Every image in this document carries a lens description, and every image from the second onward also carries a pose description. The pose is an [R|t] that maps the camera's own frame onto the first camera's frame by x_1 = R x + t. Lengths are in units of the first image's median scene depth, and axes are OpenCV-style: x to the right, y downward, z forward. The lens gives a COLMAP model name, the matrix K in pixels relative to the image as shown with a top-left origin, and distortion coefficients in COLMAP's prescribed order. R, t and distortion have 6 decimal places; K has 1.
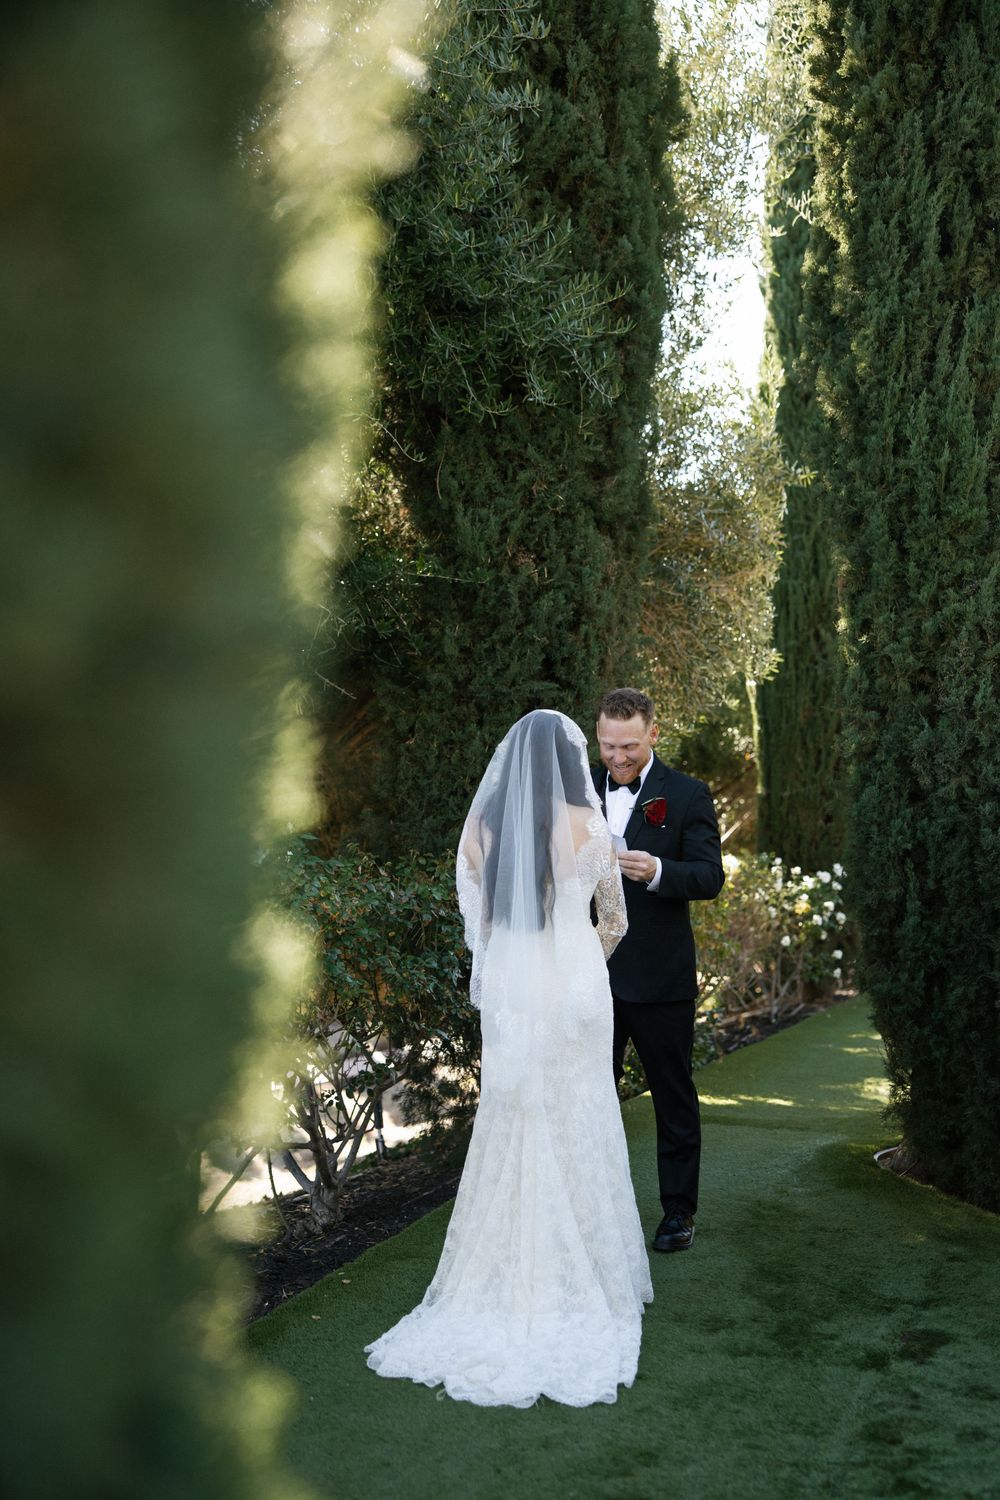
lens RADIAL K [[1837.7, 0, 500.0], [0, 1837.7, 750.0], [0, 0, 1]] dist [0.002463, 0.060594]
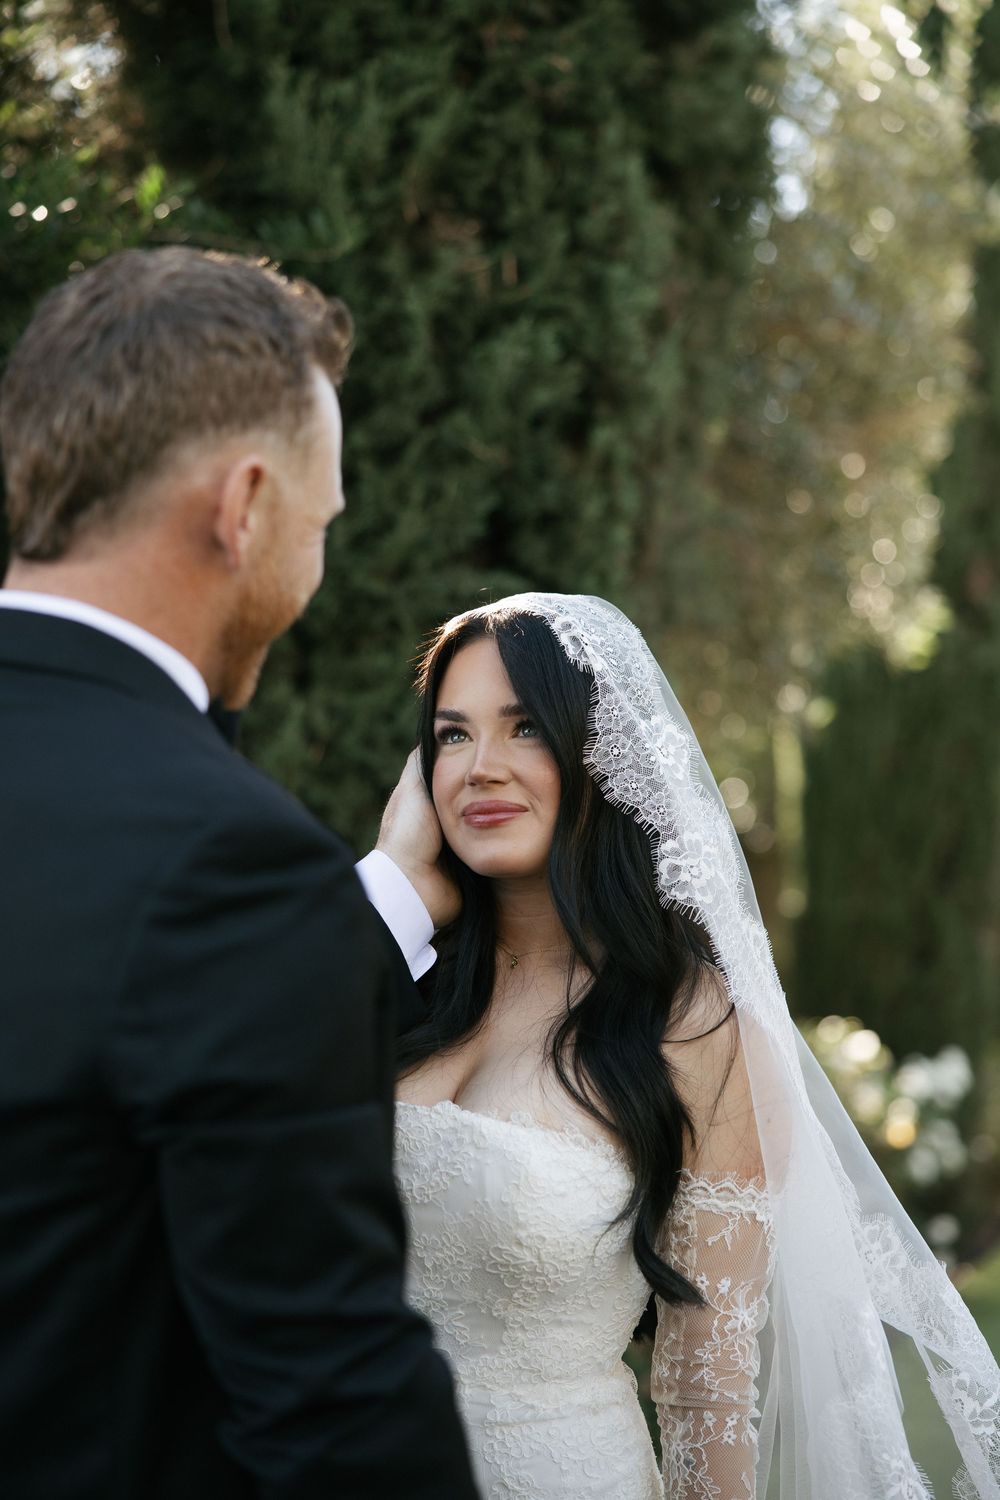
lens RADIAL K [[2647.6, 0, 500.0], [0, 2647.6, 750.0], [0, 0, 1]] dist [-0.017568, 0.150071]
pose [[0.995401, 0.052783, 0.079946, -0.013117], [-0.050570, 0.998286, -0.029459, 0.012025], [-0.081364, 0.025281, 0.996364, 0.488187]]
